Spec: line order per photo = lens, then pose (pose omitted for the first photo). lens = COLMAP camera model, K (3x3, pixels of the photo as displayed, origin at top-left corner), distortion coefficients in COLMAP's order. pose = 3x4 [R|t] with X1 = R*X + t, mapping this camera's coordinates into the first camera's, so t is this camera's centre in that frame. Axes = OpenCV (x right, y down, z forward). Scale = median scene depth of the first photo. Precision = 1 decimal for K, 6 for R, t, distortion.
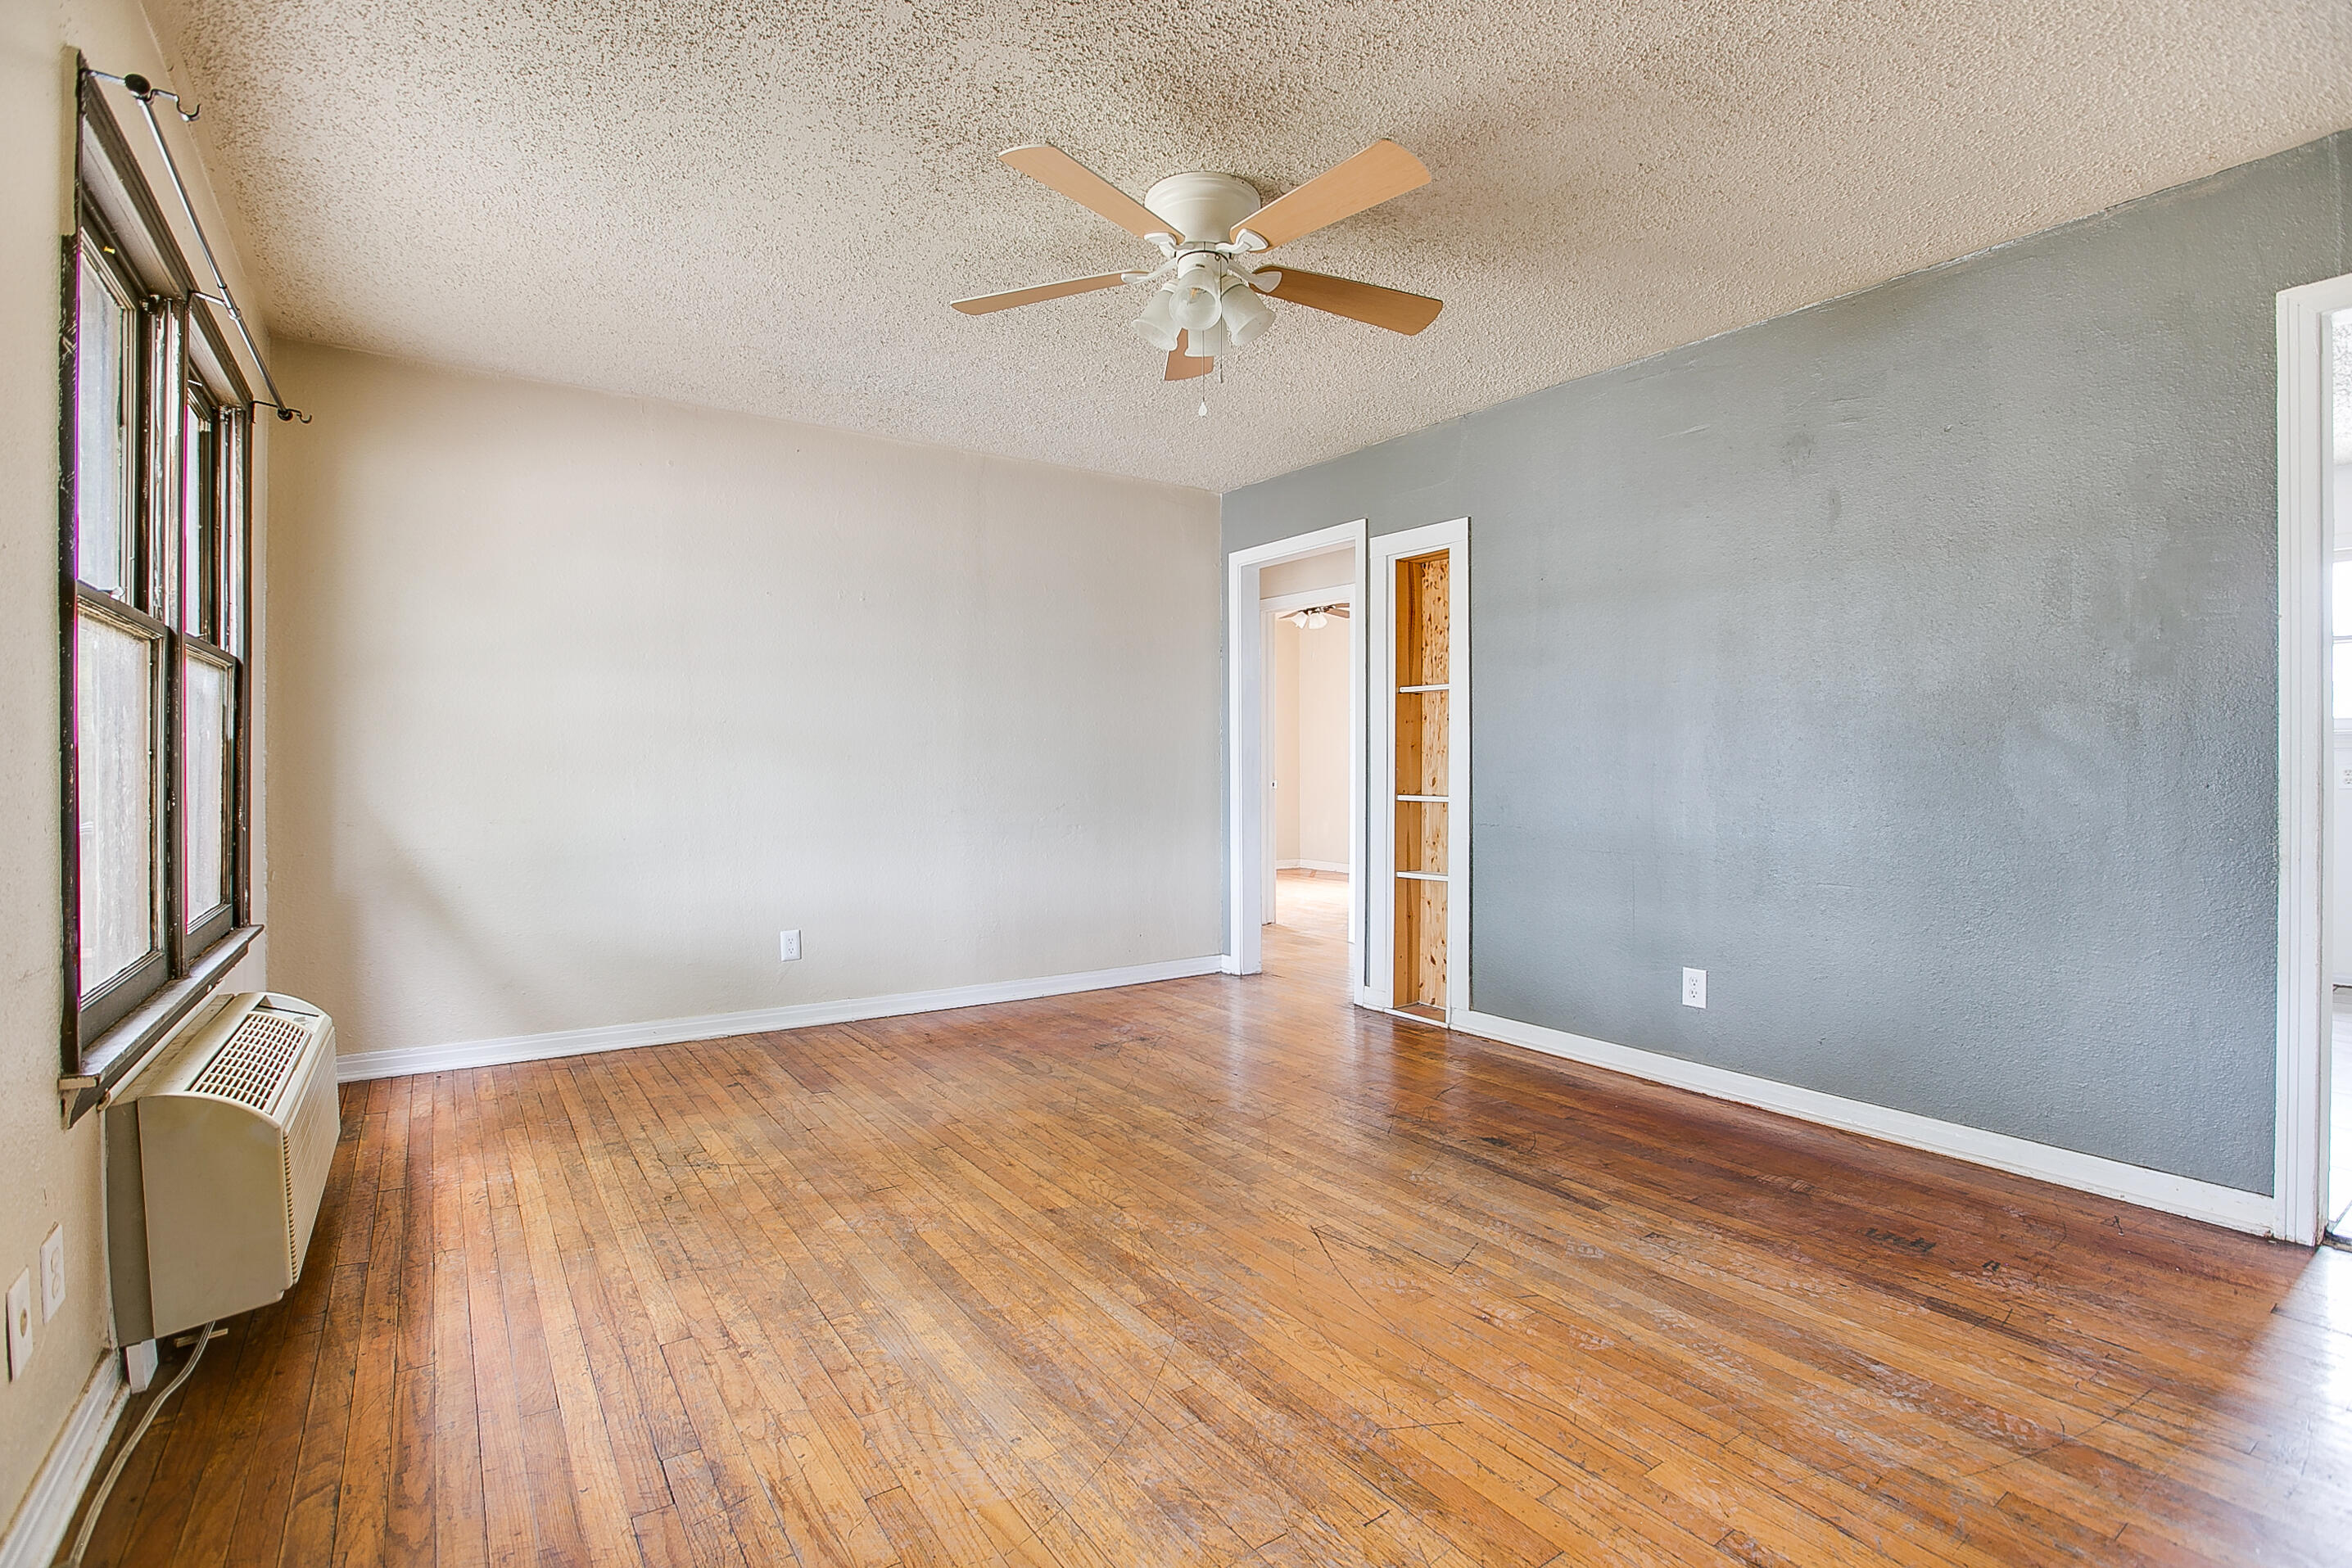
lens RADIAL K [[1097.6, 0, 1169.3], [0, 1097.6, 763.4], [0, 0, 1]] dist [-0.071899, 0.030307]
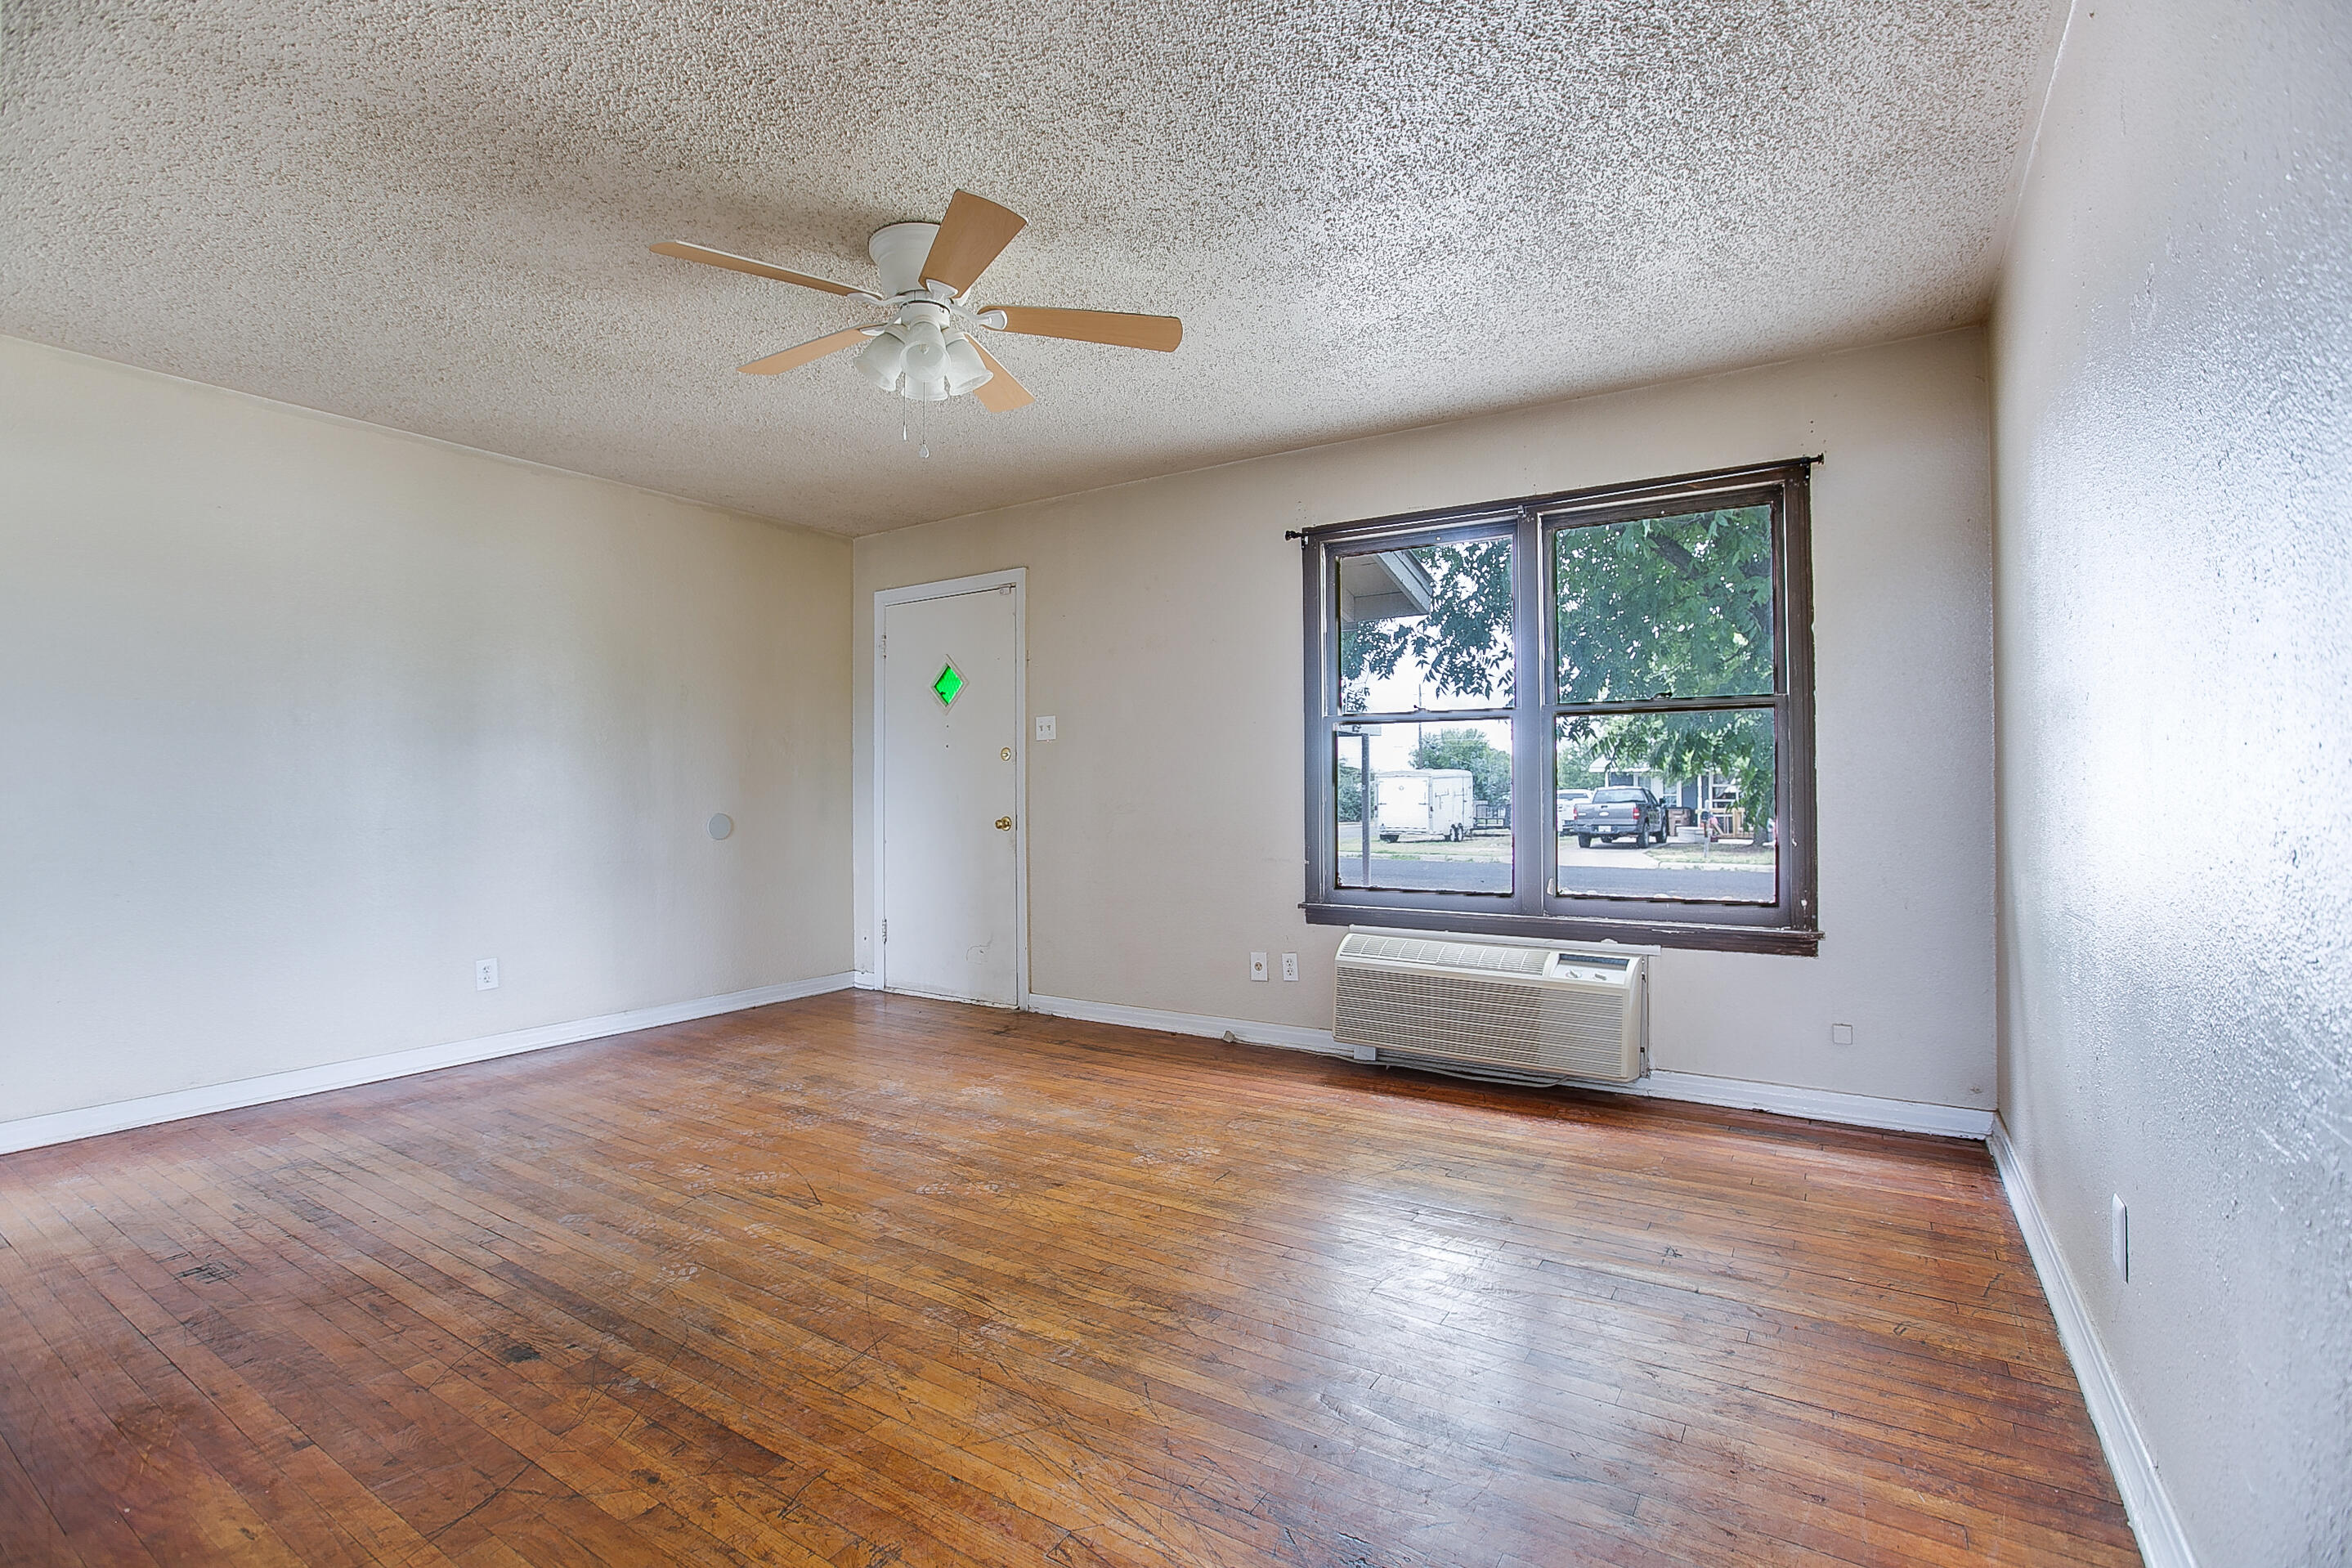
lens RADIAL K [[1064.4, 0, 1176.0], [0, 1064.4, 784.0], [0, 0, 1]] dist [-0.056113, 0.017366]
pose [[-0.921499, 0.002289, -0.388373, 0.181277], [0.005208, 0.999966, -0.006465, 0.000794], [0.388345, -0.007980, -0.921479, 1.823430]]
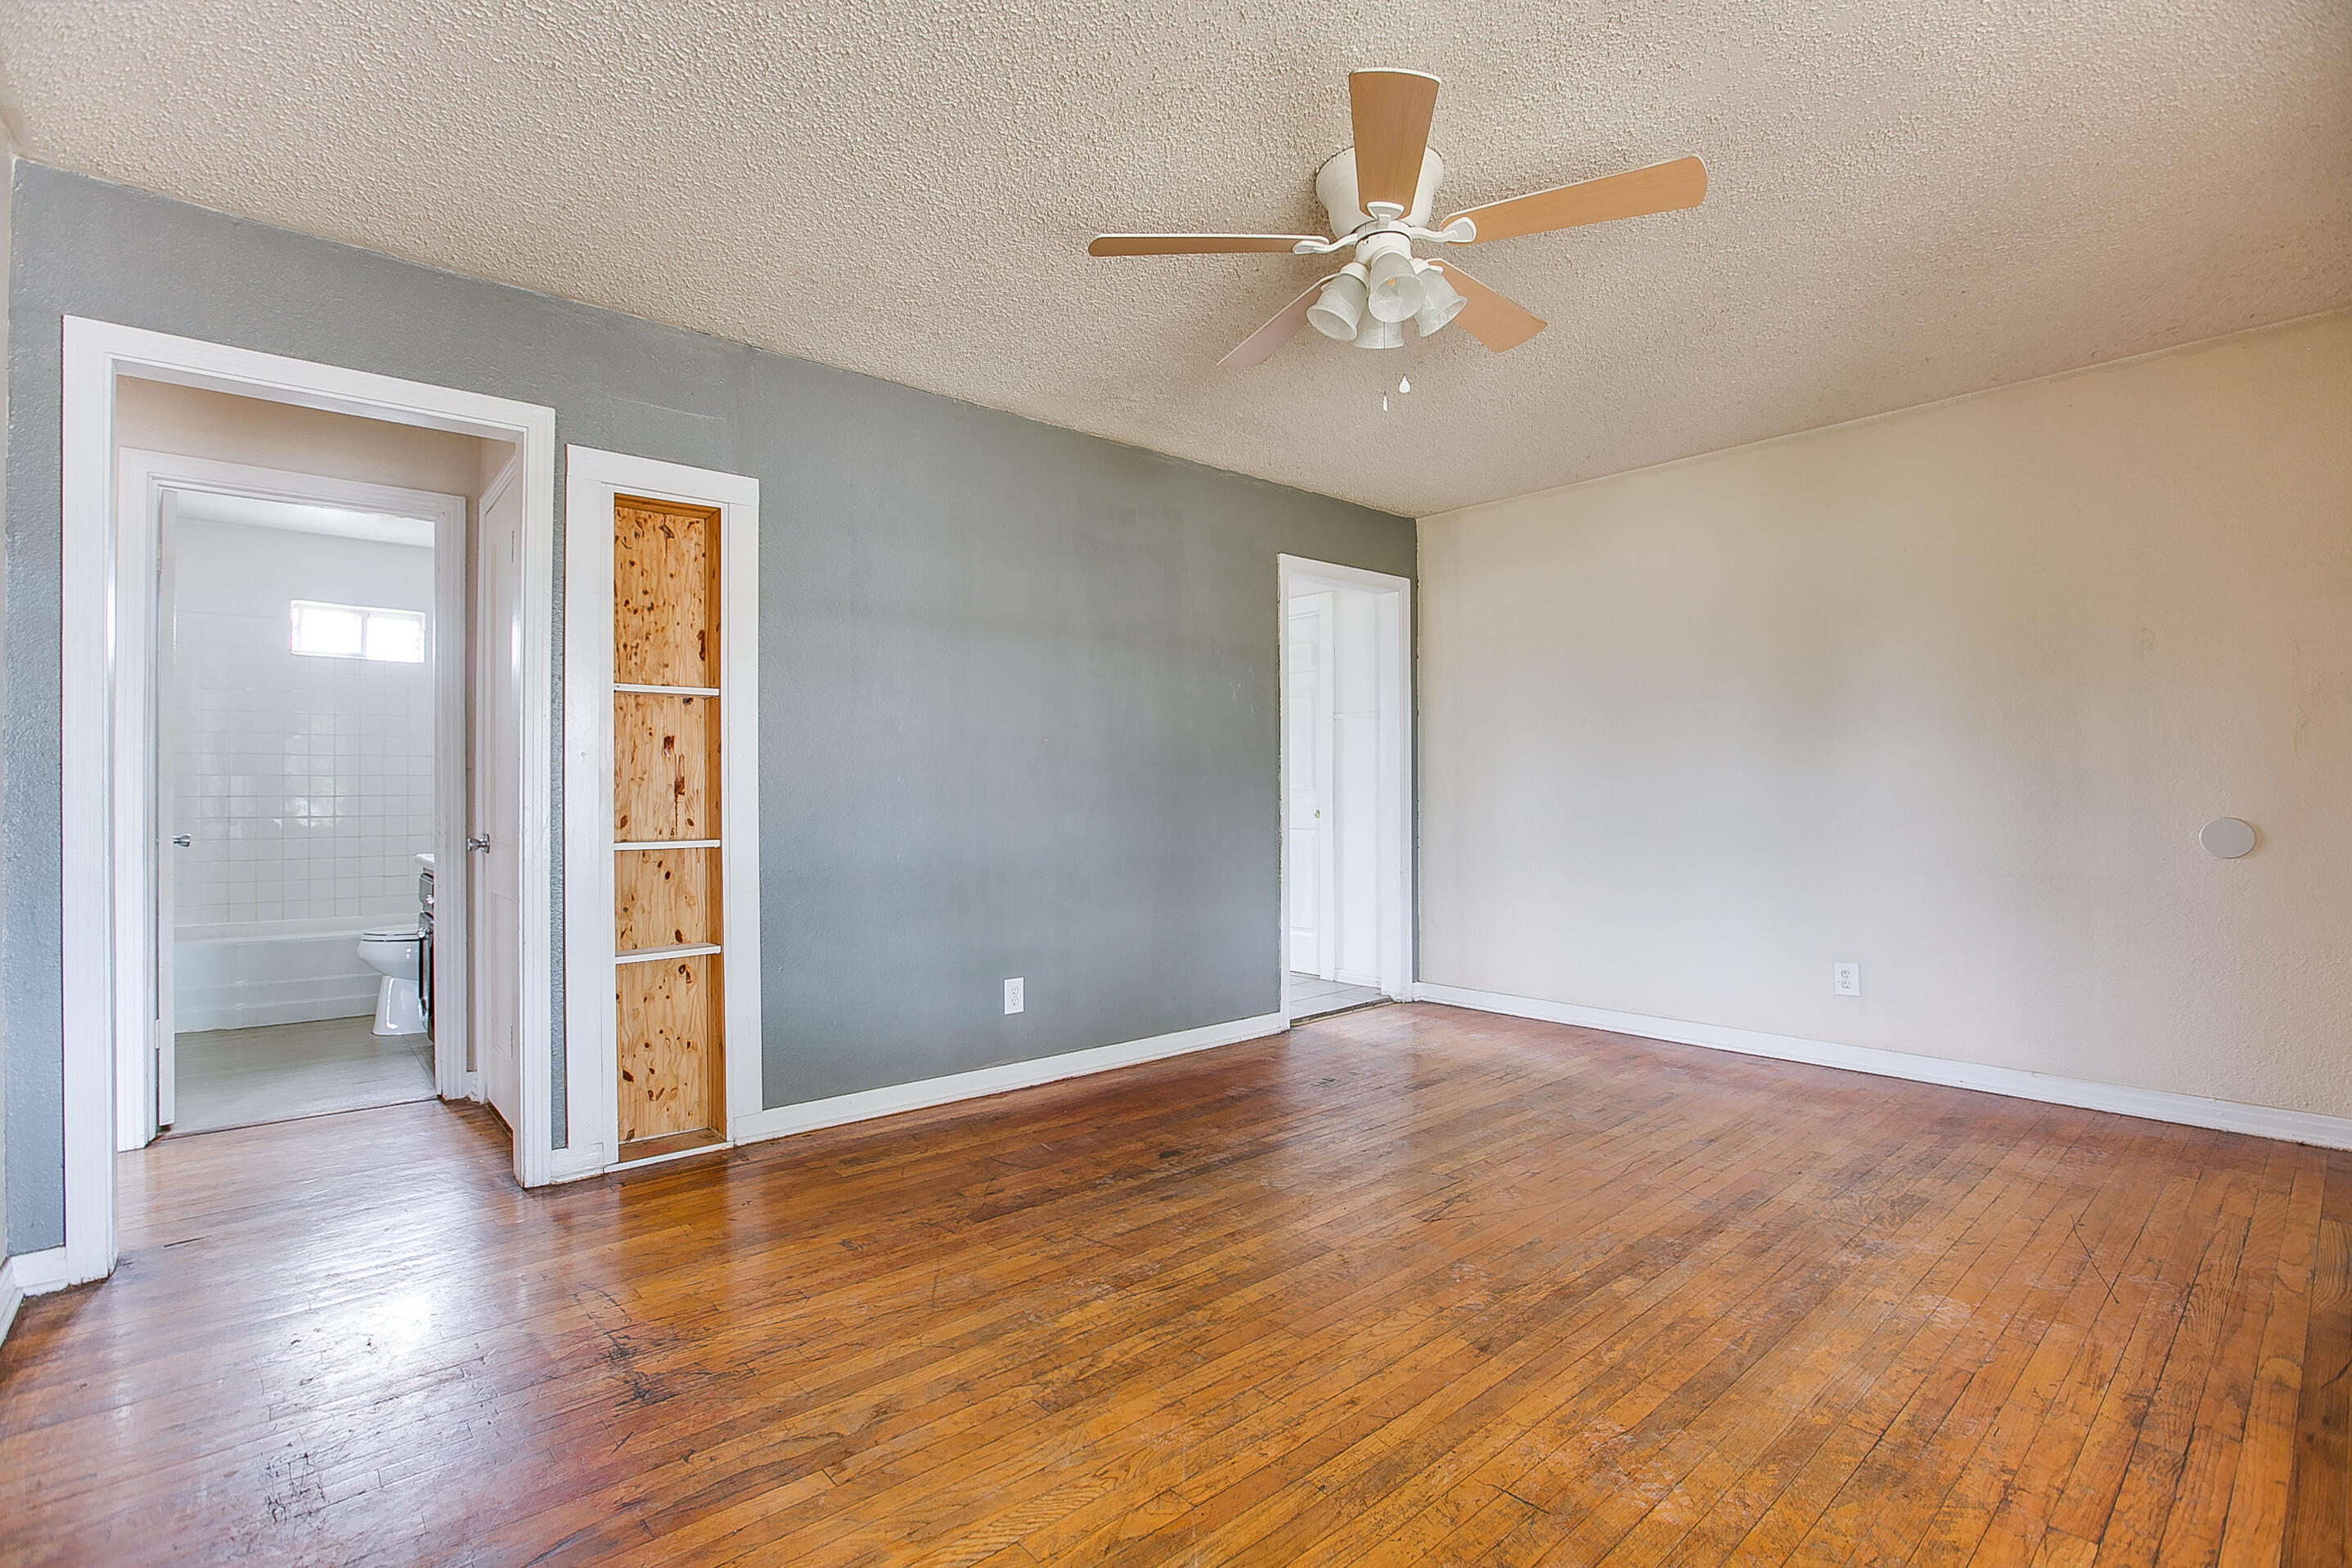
lens RADIAL K [[1082.2, 0, 1176.0], [0, 1082.2, 784.0], [0, 0, 1]] dist [-0.056960, 0.020596]
pose [[-0.119006, 0.008354, 0.992858, -0.760398], [0.006384, 0.999950, -0.007648, 0.000713], [-0.992873, 0.005428, -0.119053, 1.159563]]
